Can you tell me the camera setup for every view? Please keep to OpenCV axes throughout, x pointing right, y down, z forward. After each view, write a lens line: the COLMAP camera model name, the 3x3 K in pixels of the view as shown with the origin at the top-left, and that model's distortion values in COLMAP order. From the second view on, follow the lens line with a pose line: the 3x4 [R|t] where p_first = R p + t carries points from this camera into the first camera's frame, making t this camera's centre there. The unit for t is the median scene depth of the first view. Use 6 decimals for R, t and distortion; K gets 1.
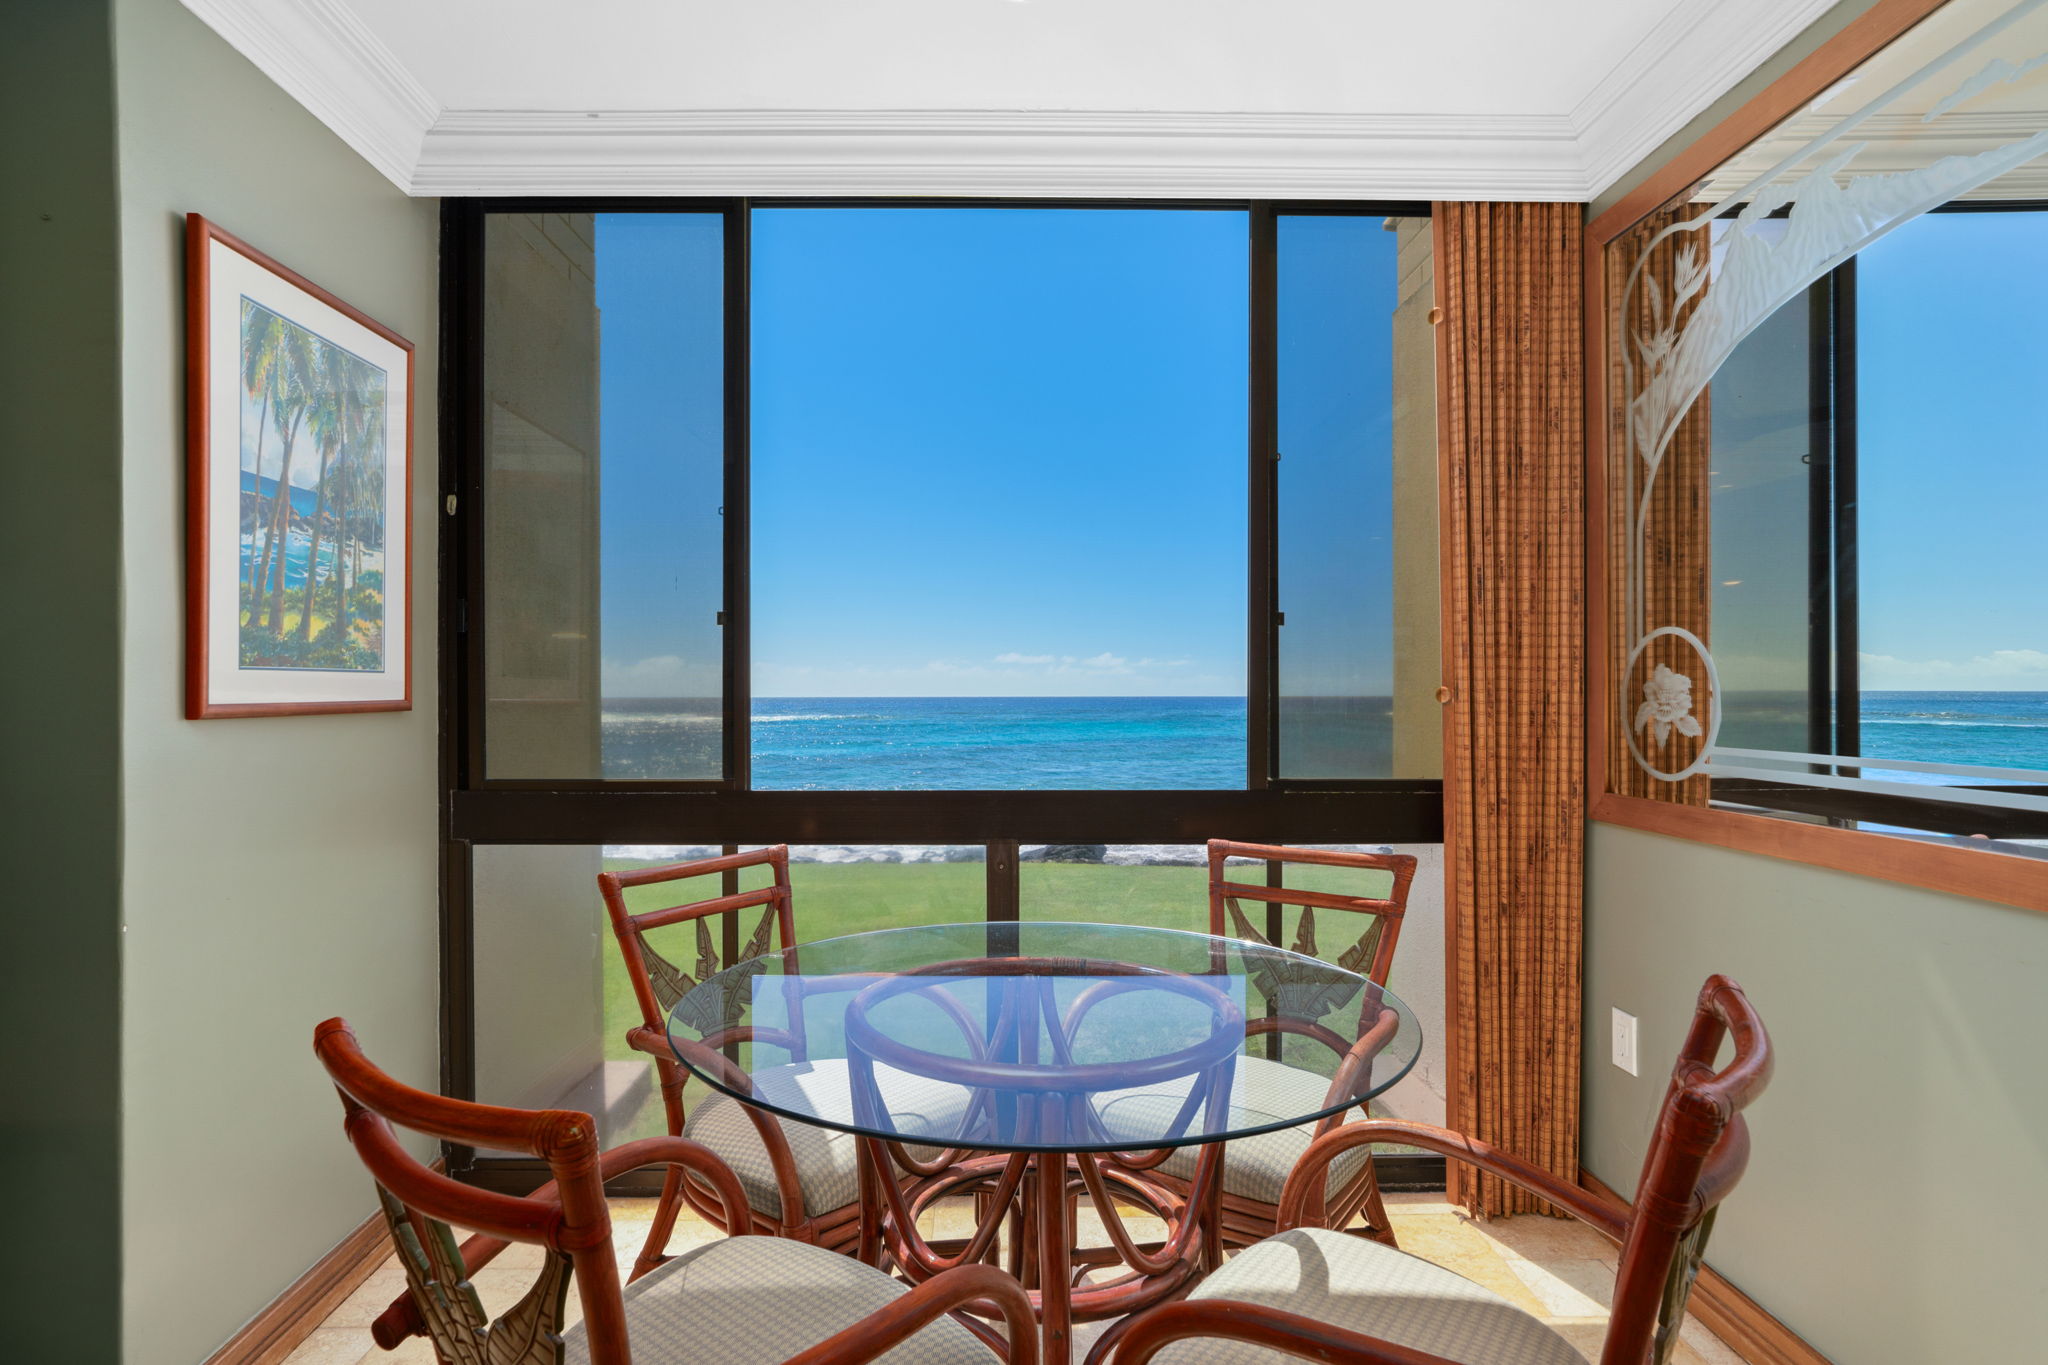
lens RADIAL K [[959.3, 0, 1012.4], [0, 959.3, 698.6], [0, 0, 1]] dist [-0.058483, 0.028568]
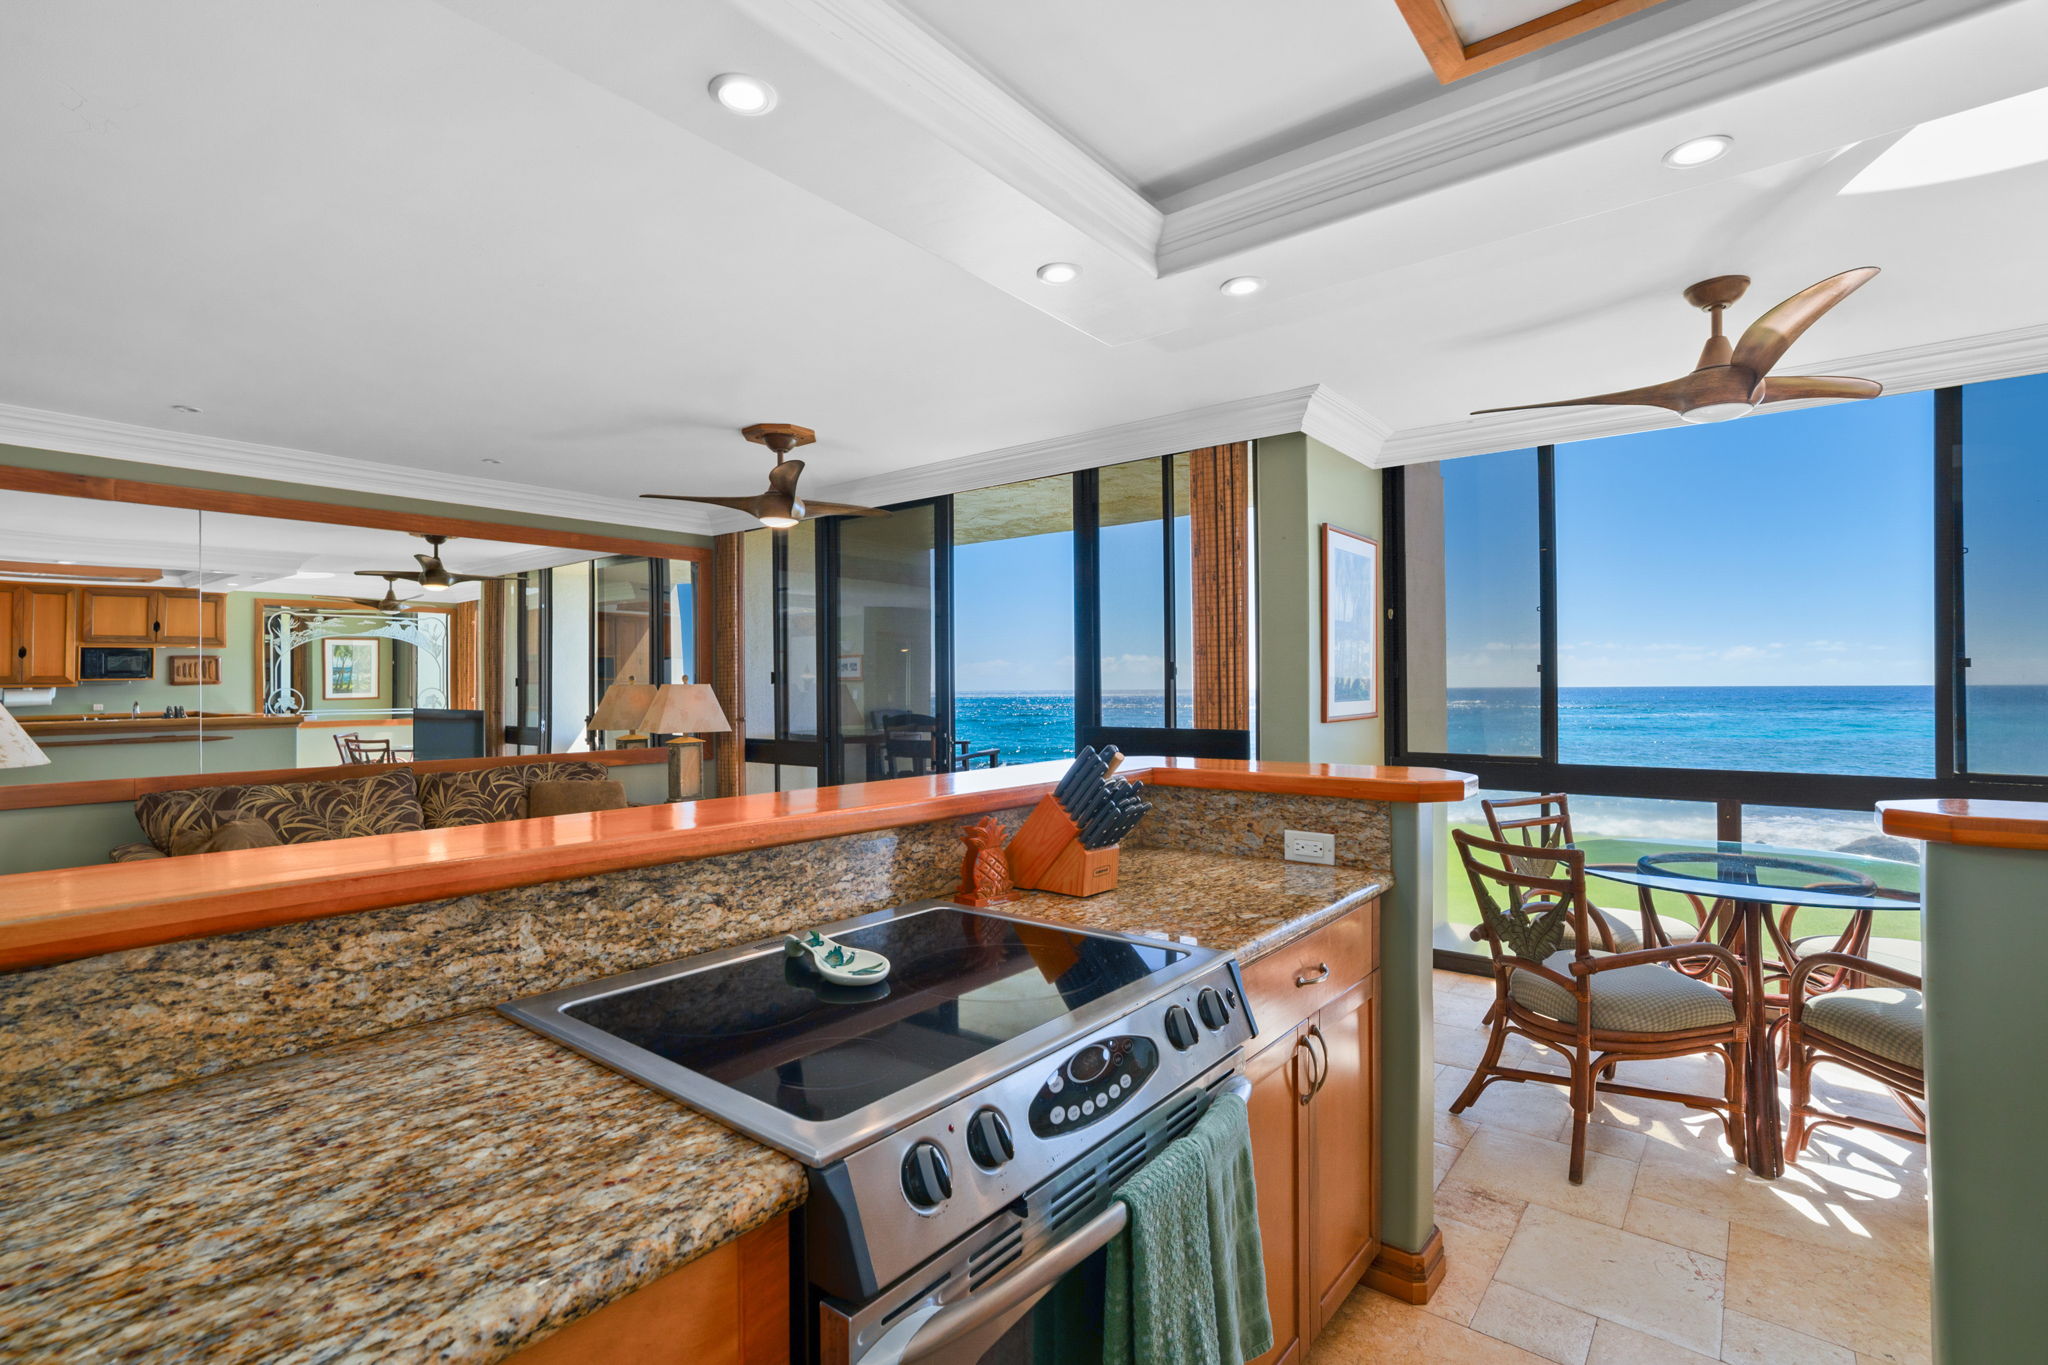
lens RADIAL K [[962.8, 0, 999.7], [0, 962.8, 680.0], [0, 0, 1]] dist [-0.061082, 0.031438]
pose [[0.763169, -0.009112, -0.646135, 0.081479], [0.004027, 0.999948, -0.009345, -0.053816], [0.646187, 0.004530, 0.763166, -1.121203]]
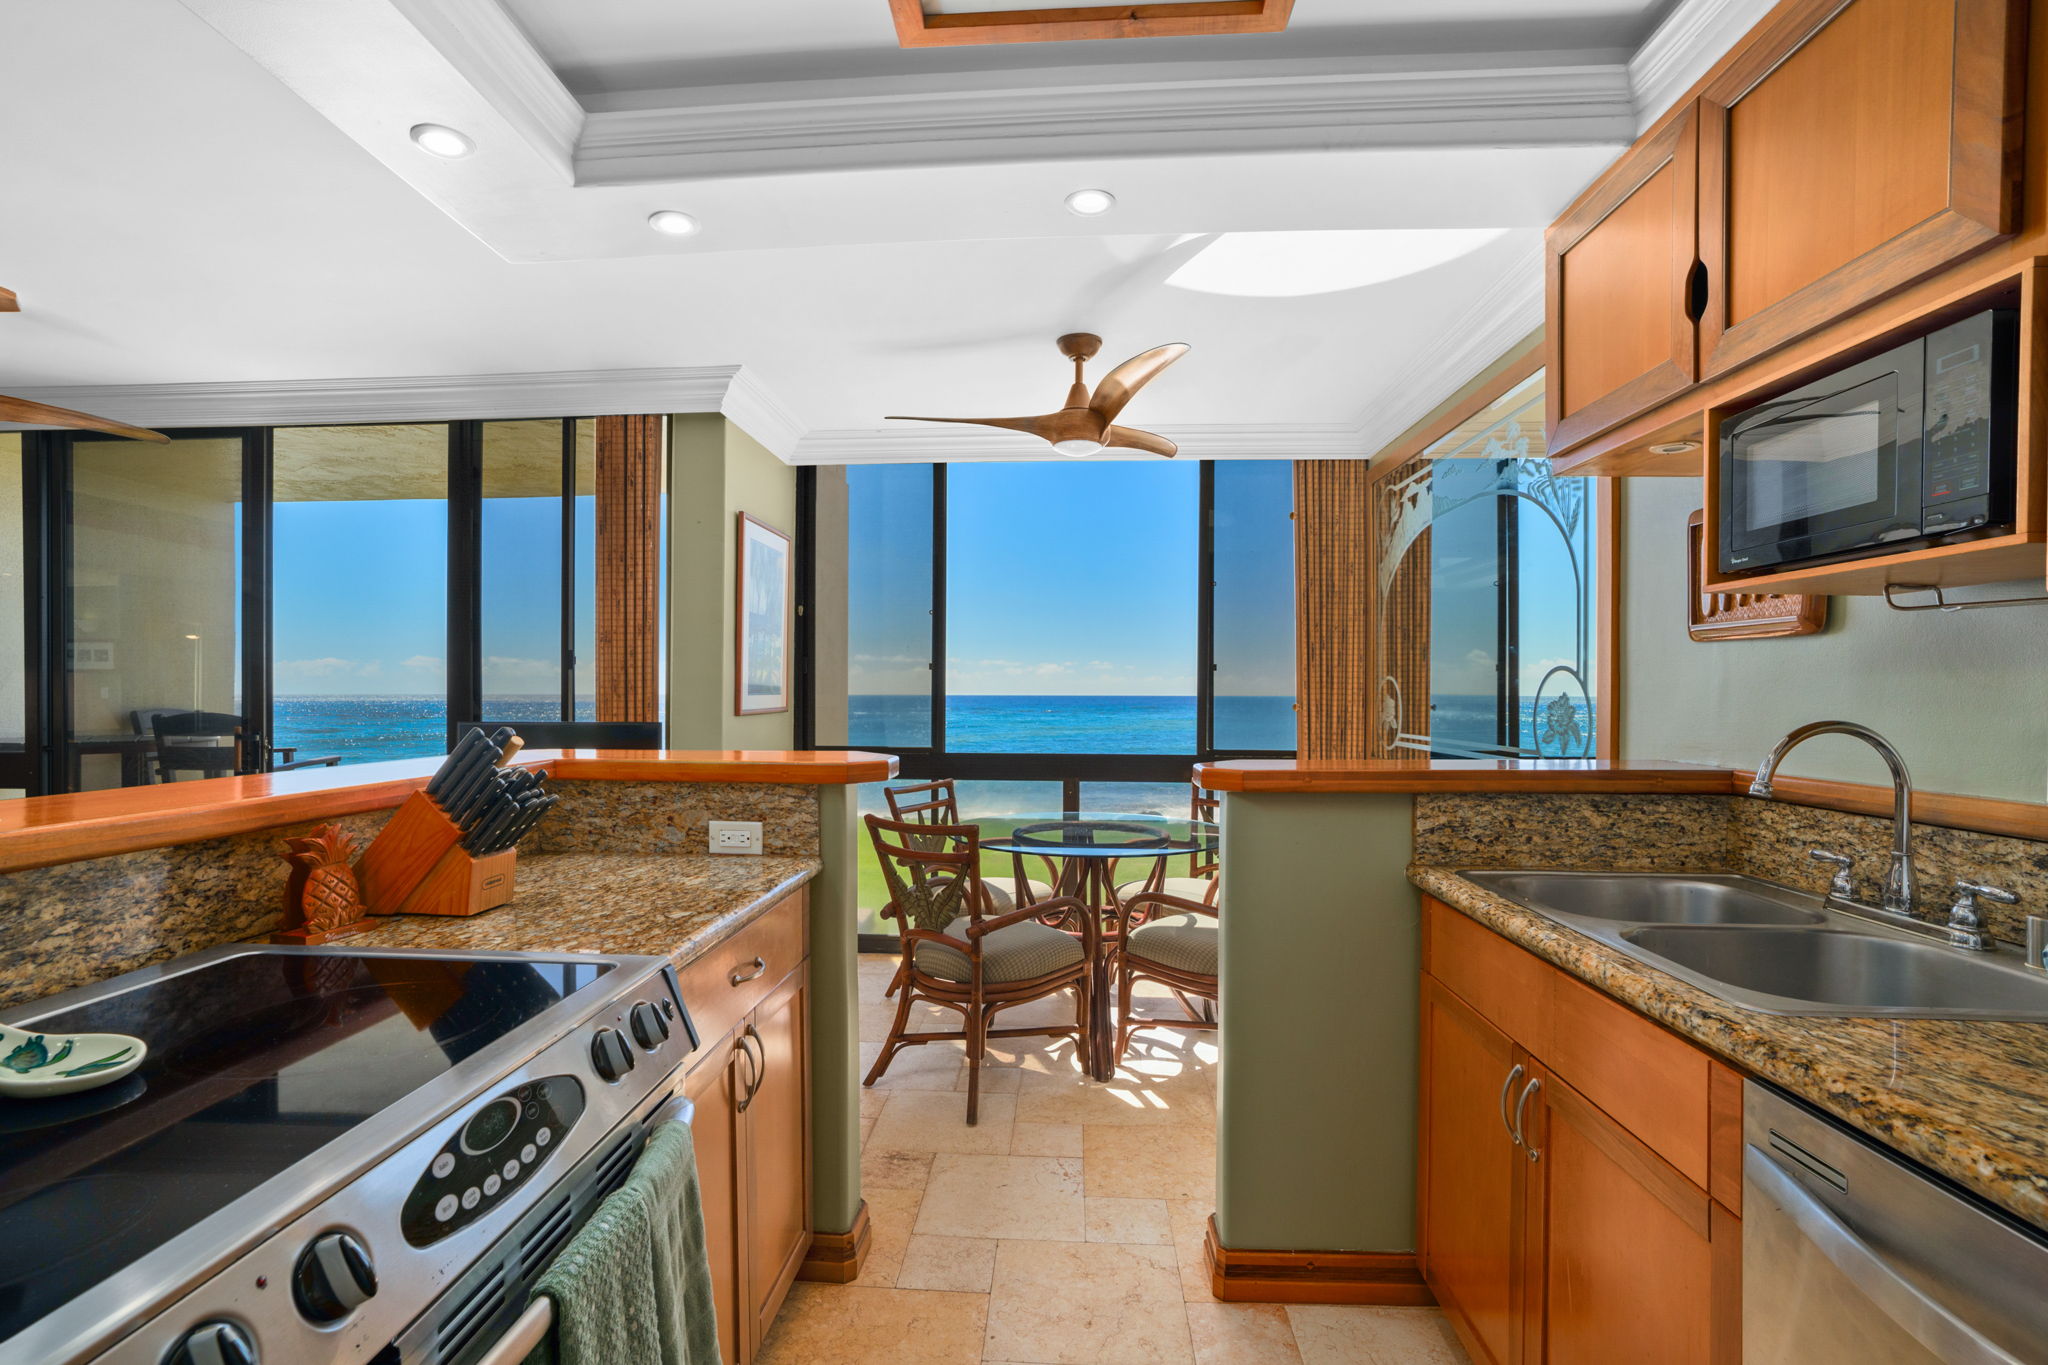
lens RADIAL K [[959.3, 0, 1012.4], [0, 959.3, 698.6], [0, 0, 1]] dist [-0.058483, 0.028568]
pose [[0.996769, 0.004556, -0.080197, 0.027091], [-0.004213, 0.999981, 0.004445, -0.028970], [0.080216, -0.004092, 0.996769, -1.061565]]
